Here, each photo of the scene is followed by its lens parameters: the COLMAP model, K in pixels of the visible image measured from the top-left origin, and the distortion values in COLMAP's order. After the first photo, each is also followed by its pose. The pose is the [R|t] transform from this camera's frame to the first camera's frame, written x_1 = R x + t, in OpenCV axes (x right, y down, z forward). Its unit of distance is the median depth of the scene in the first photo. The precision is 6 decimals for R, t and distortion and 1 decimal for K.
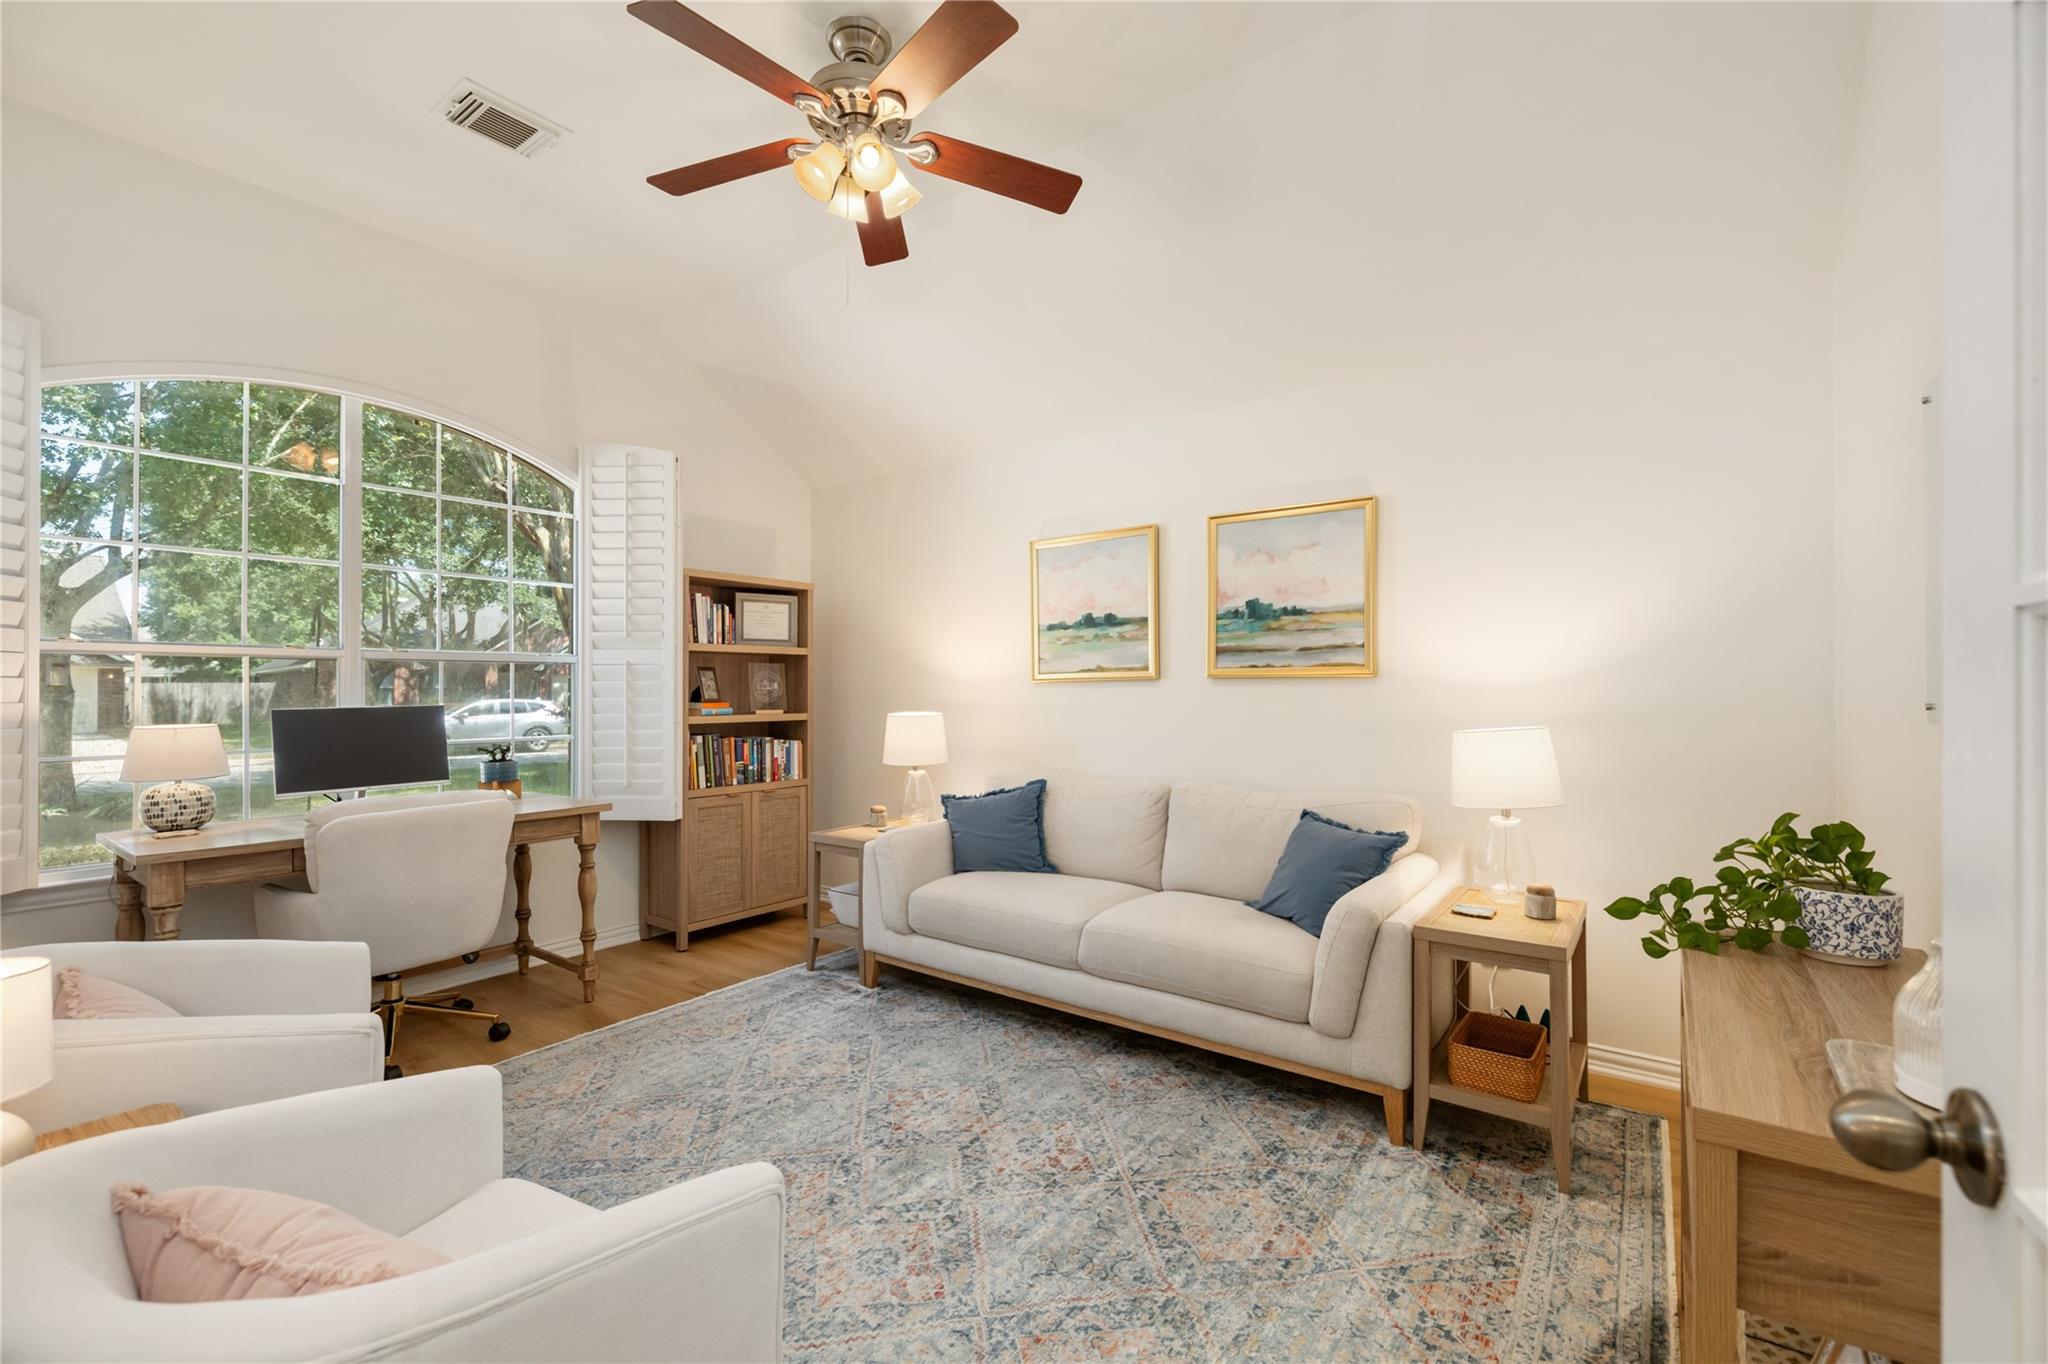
lens RADIAL K [[870.9, 0, 1026.0], [0, 870.9, 683.9], [0, 0, 1]] dist [0.002474, -0.000080]
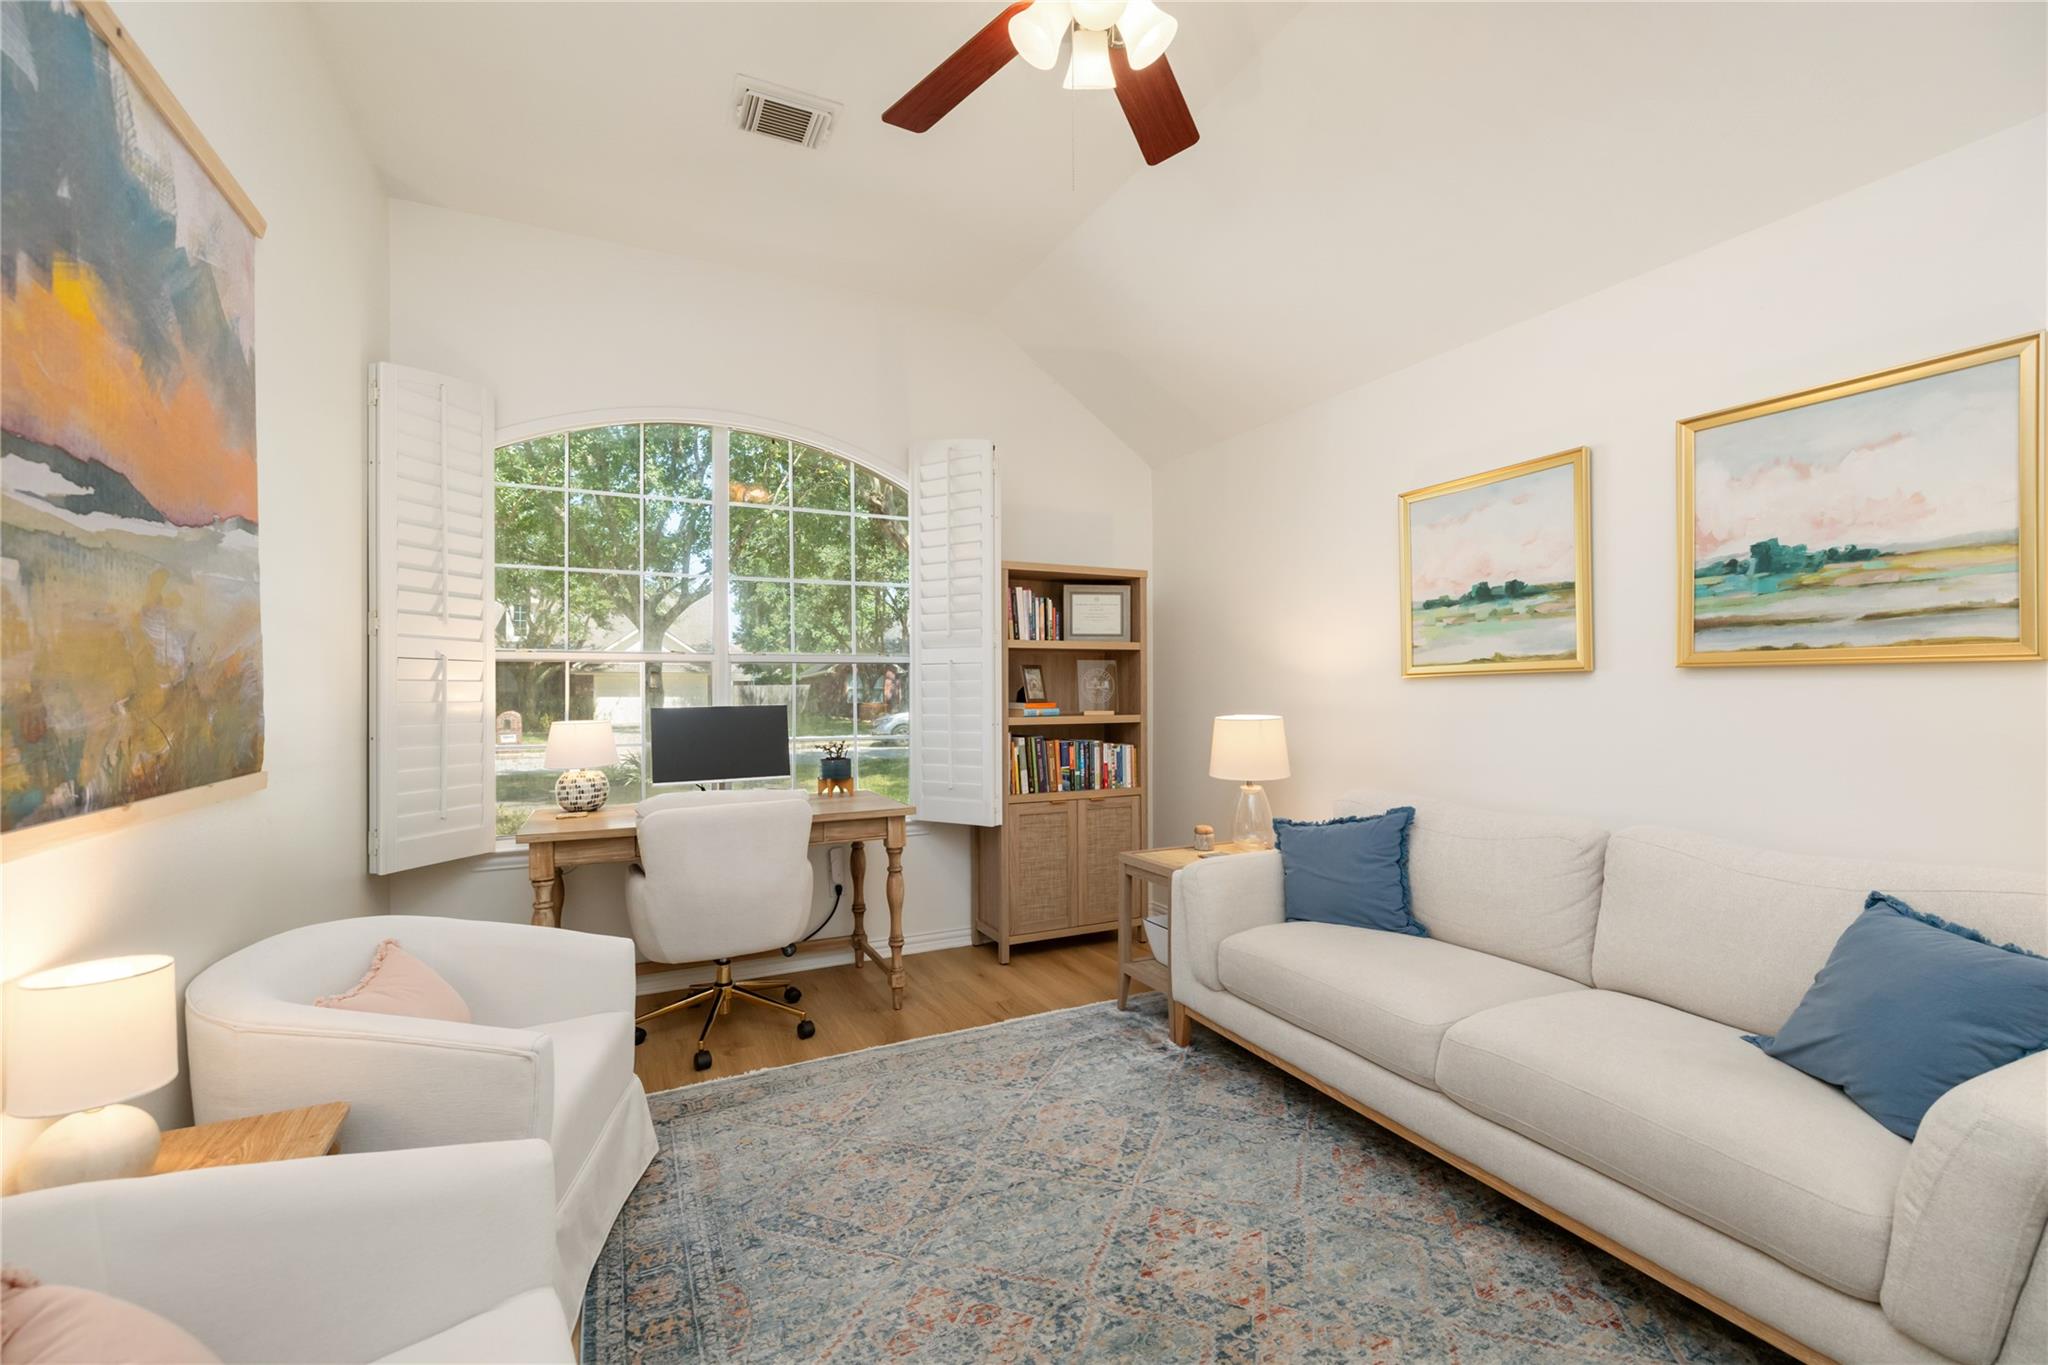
lens RADIAL K [[870.9, 0, 1021.5], [0, 870.9, 685.5], [0, 0, 1]] dist [0.002474, -0.000080]
pose [[0.889163, -0.005681, -0.457555, 0.073767], [0.007408, 0.999971, 0.001981, 0.001253], [0.457530, -0.005151, 0.889179, 0.203376]]
